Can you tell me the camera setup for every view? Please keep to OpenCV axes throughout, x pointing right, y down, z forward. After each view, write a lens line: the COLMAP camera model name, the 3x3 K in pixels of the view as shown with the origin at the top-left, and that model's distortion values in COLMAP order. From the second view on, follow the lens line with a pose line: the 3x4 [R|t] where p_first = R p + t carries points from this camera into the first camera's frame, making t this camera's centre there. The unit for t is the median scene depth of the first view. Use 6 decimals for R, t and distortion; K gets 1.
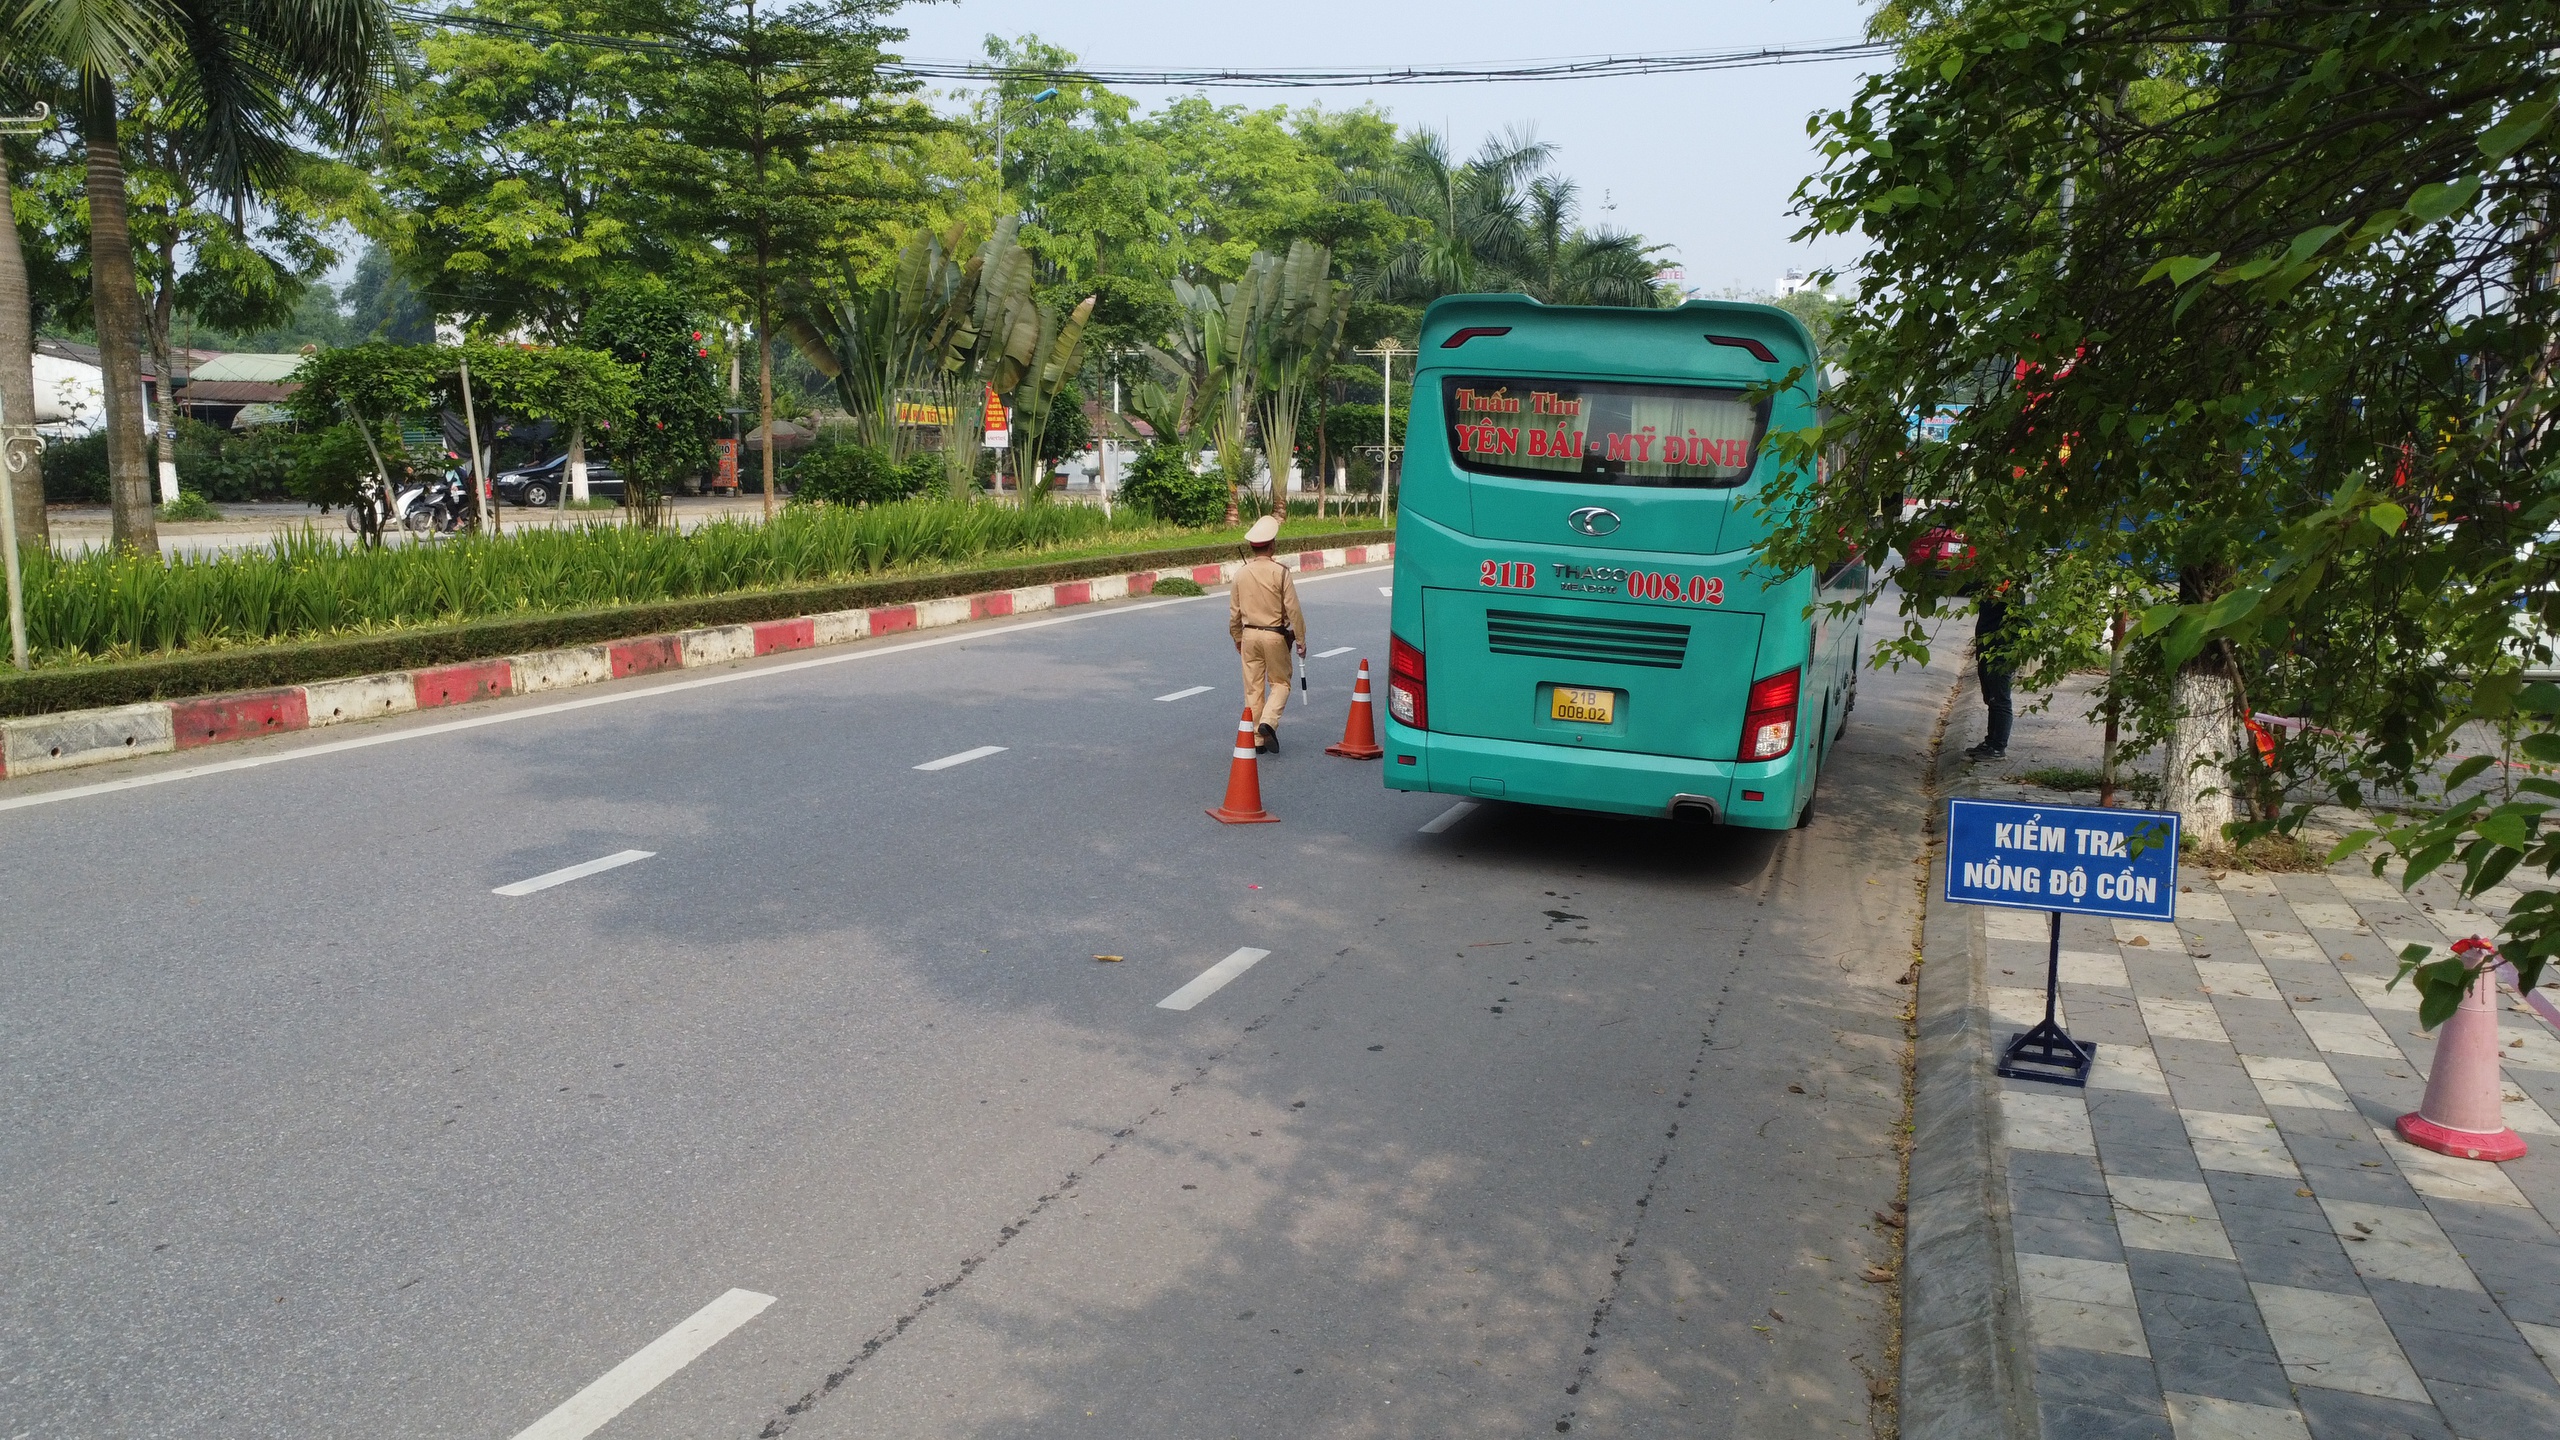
lens RADIAL K [[1868.0, 0, 1280.0], [0, 1868.0, 720.0], [0, 0, 1]] dist [-0.005969, -0.001617]
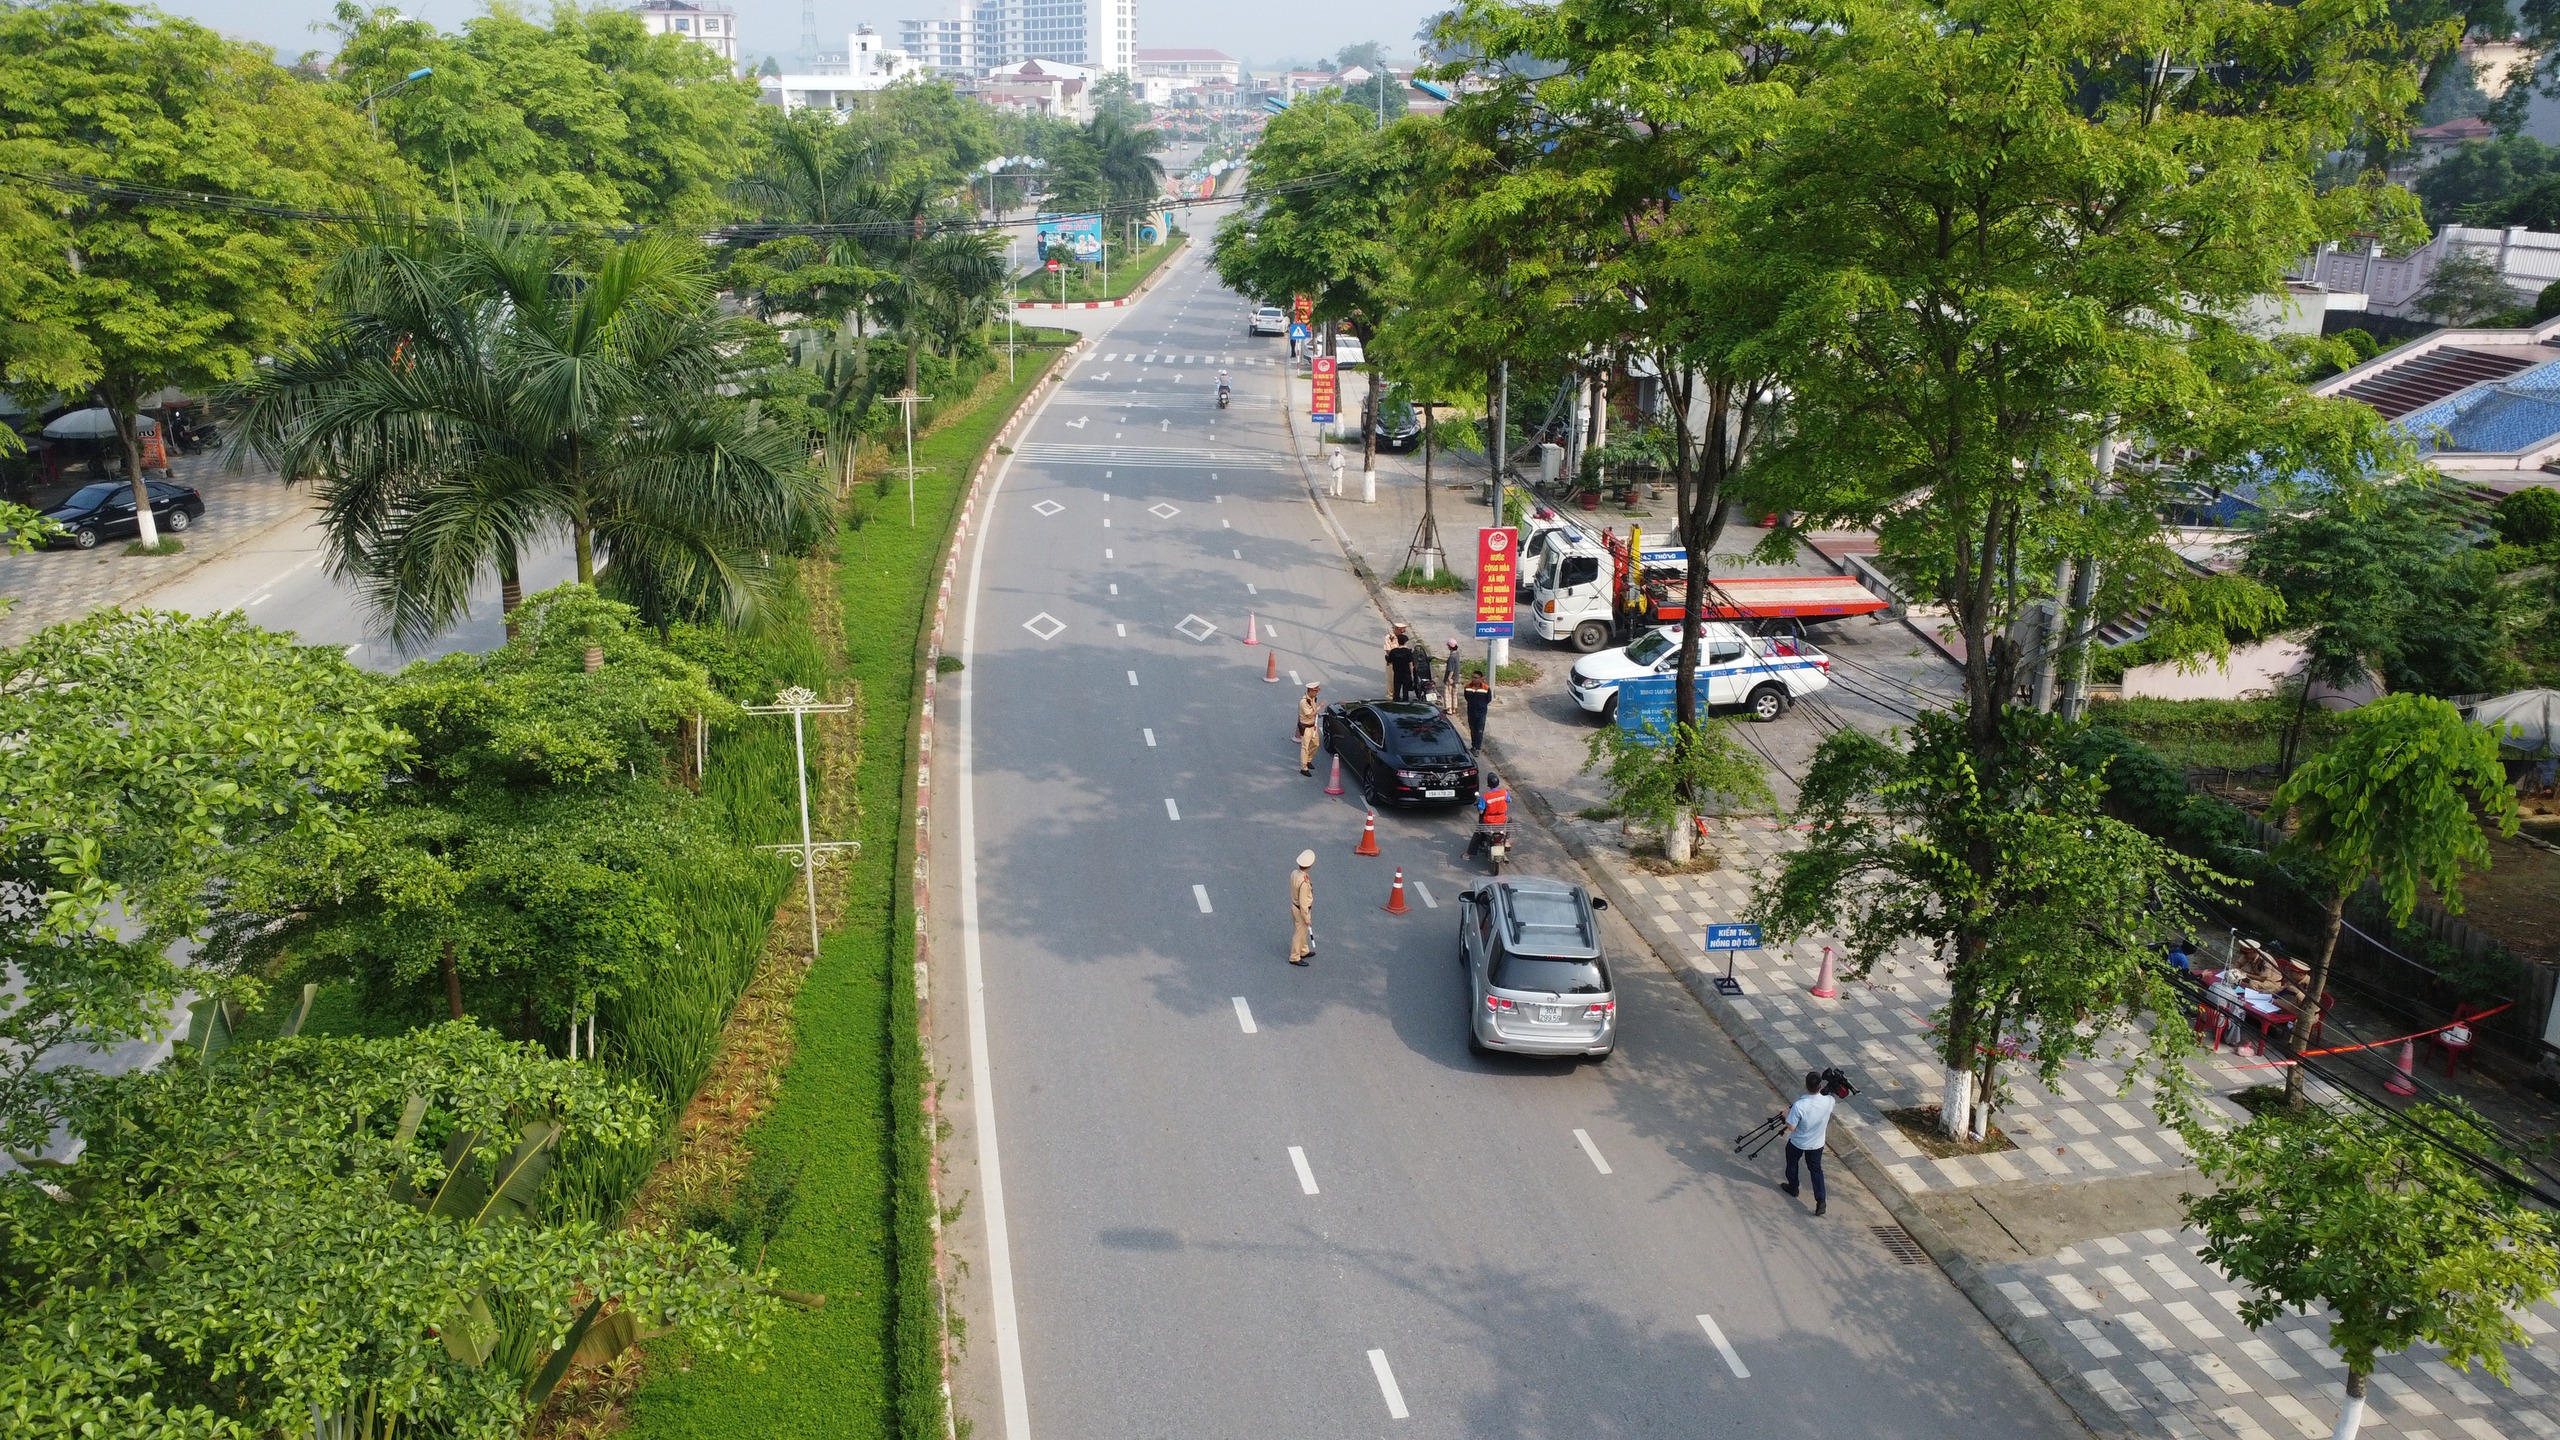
lens RADIAL K [[1897.0, 0, 1279.0], [0, 1897.0, 647.8], [0, 0, 1]] dist [-0.223186, -0.000432]
pose [[0.867871, -0.130334, 0.479388, -2.047657], [0.064451, 0.986356, 0.151486, -1.100960], [-0.492591, -0.100573, 0.864430, -1.682173]]
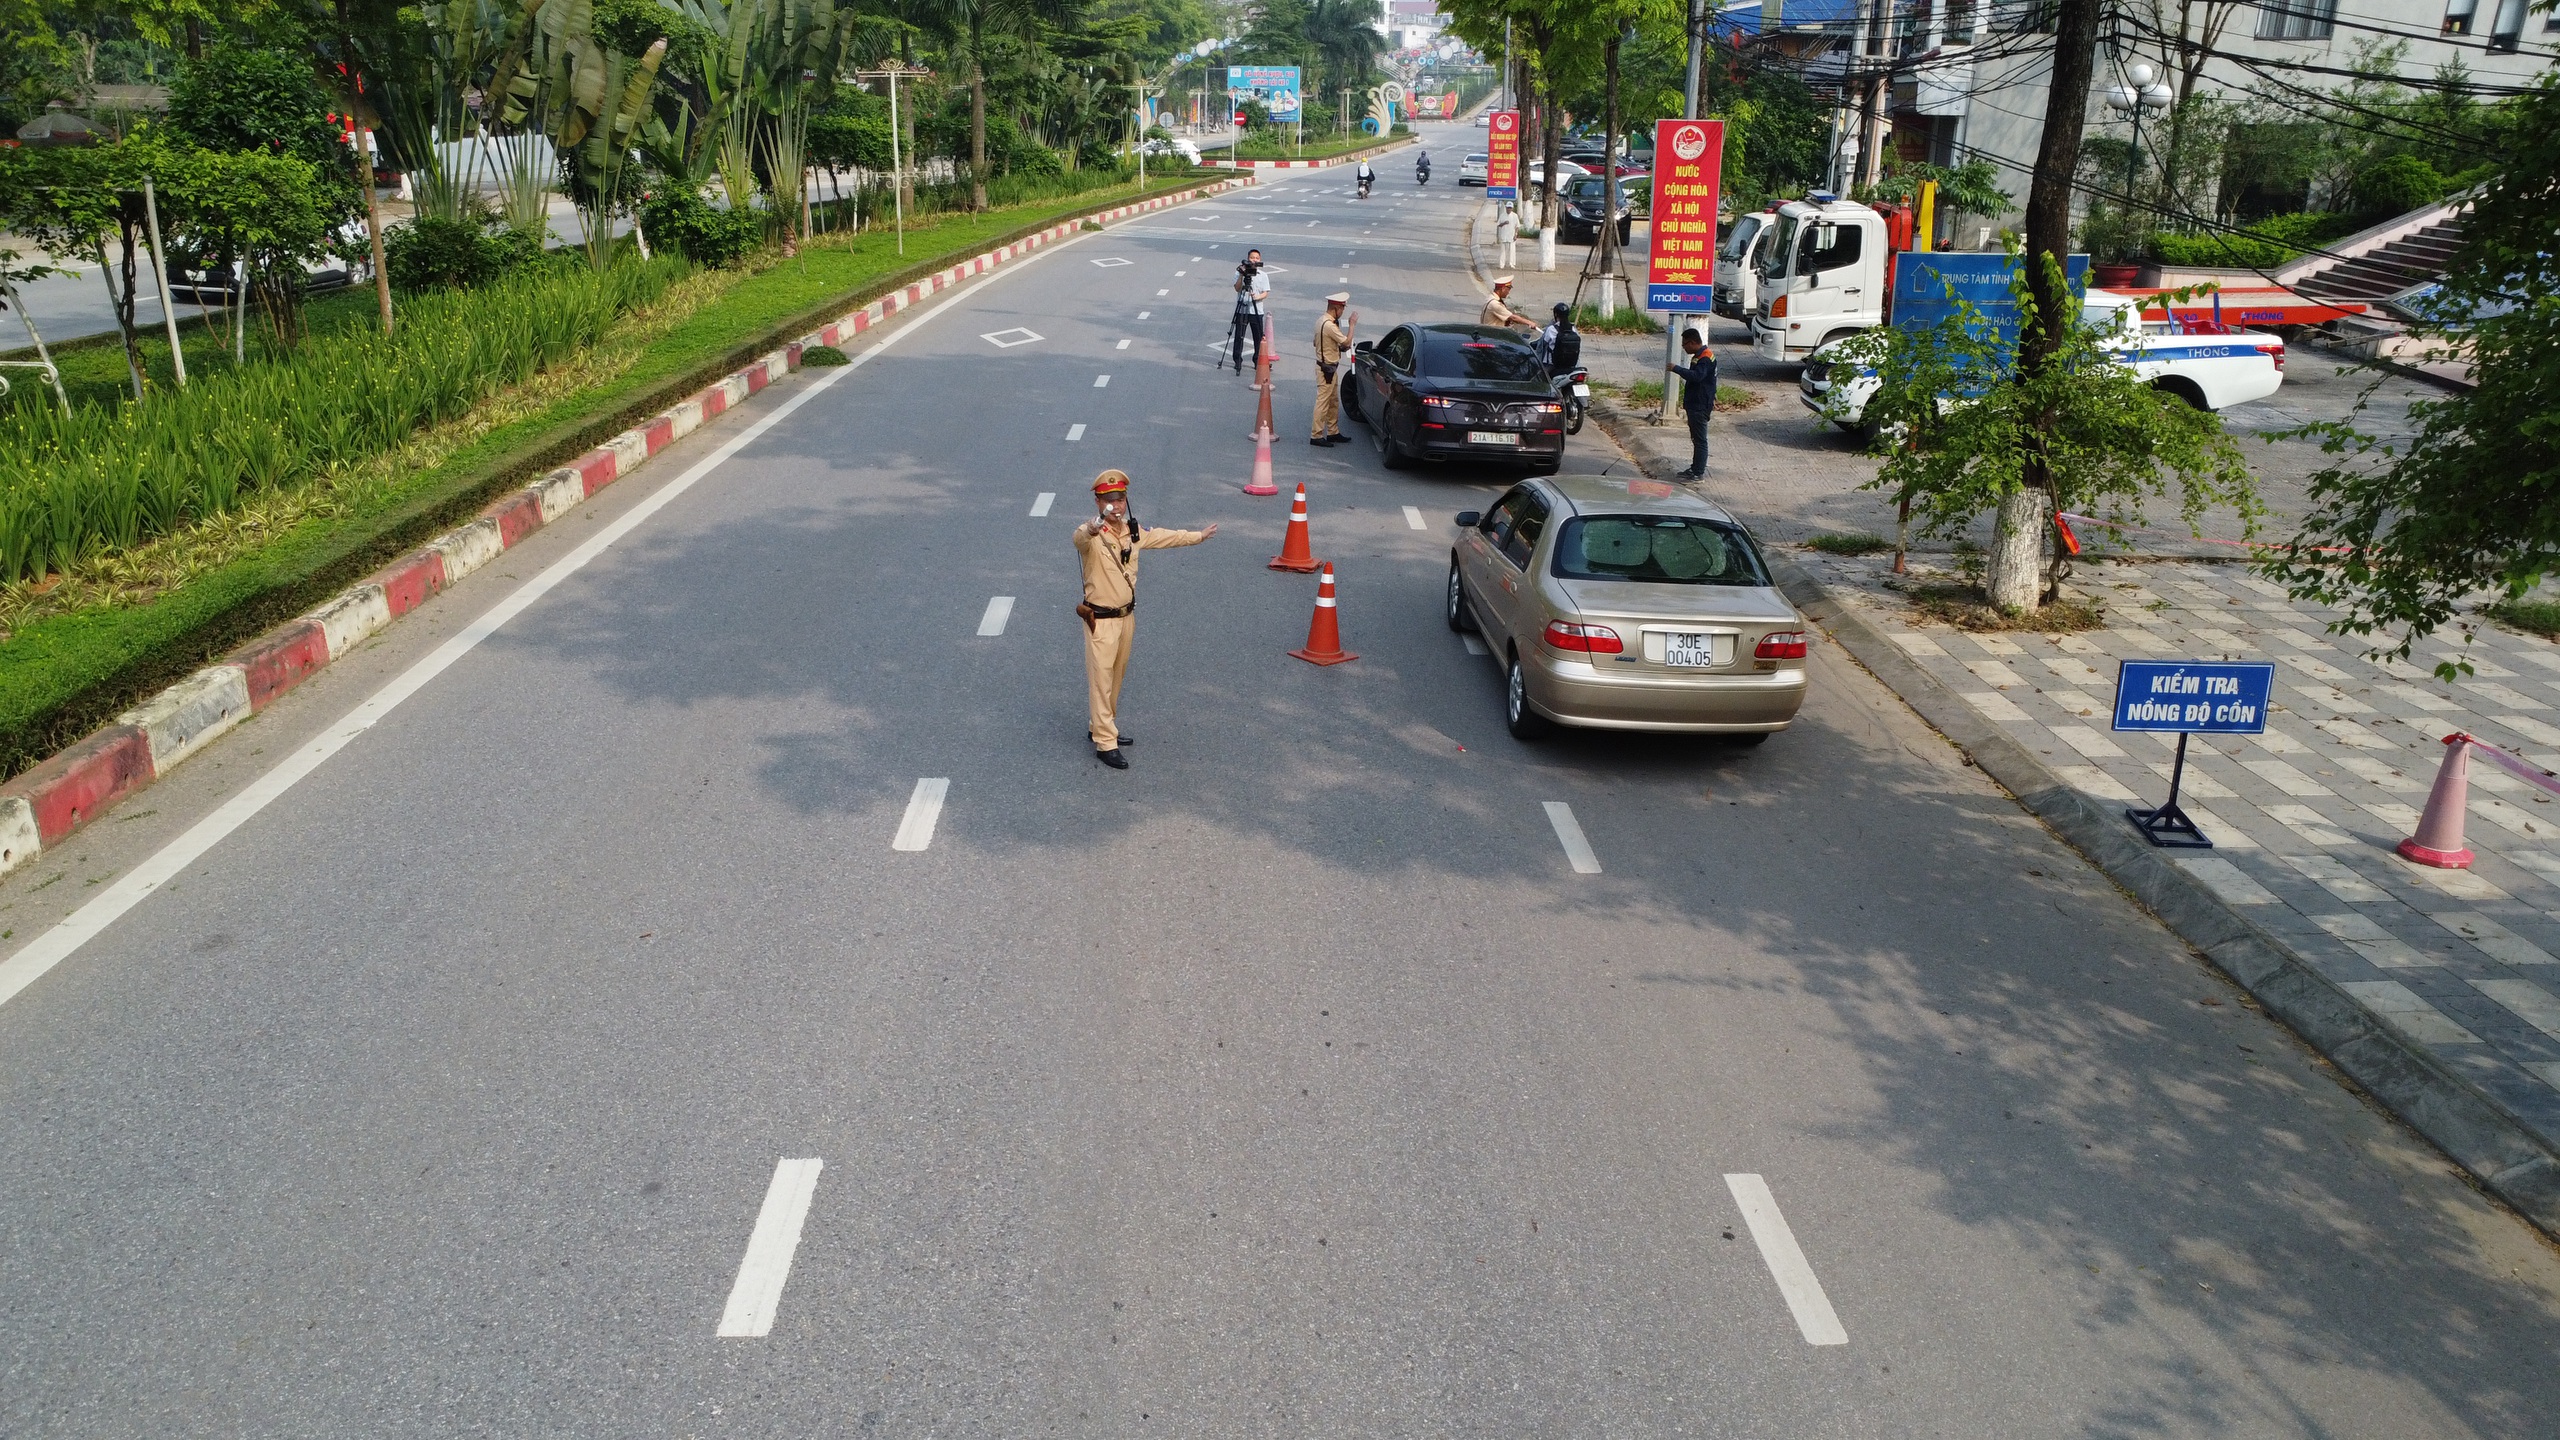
lens RADIAL K [[1852.7, 0, 1321.9], [0, 1852.7, 648.4], [0, 0, 1]] dist [0.001794, 0.002537]
pose [[0.920777, -0.103285, 0.376168, -0.746919], [0.048474, 0.987132, 0.152384, -0.215959], [-0.387066, -0.122078, 0.913935, -0.062078]]
